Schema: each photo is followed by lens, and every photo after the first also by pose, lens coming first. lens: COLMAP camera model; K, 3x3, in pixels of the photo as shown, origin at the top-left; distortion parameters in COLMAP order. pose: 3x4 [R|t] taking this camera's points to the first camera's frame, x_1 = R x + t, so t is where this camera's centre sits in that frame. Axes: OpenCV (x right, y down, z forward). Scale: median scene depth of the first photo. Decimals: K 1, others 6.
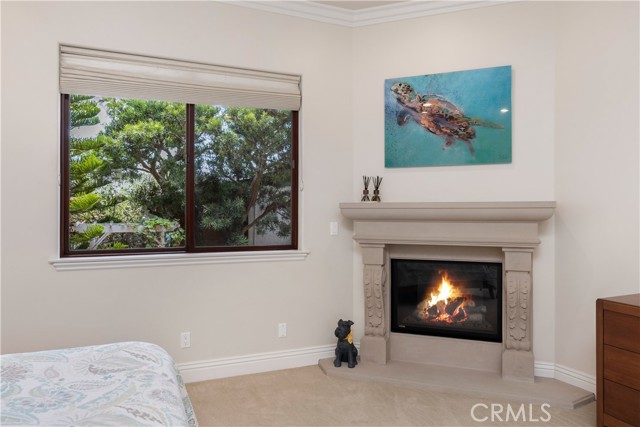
lens RADIAL K [[448.8, 0, 320.0], [0, 448.8, 213.5], [0, 0, 1]] dist [-0.002075, 0.000014]
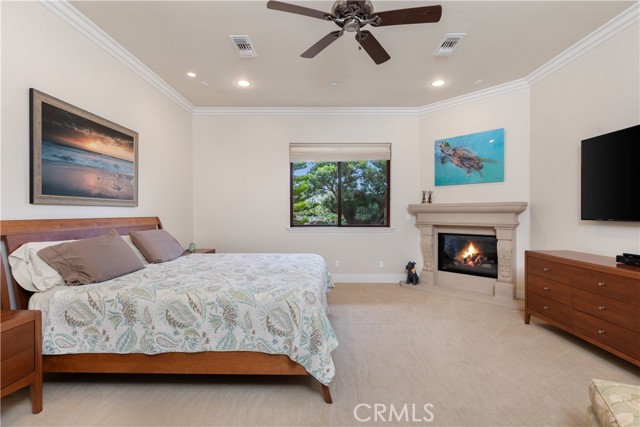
lens RADIAL K [[289.6, 0, 321.6], [0, 289.6, 210.3], [0, 0, 1]] dist [0.001661, 0.000901]
pose [[0.913552, -0.005615, -0.406684, 0.209827], [0.000967, 0.999932, -0.011633, 0.017954], [0.406721, 0.010233, 0.913495, -0.355613]]
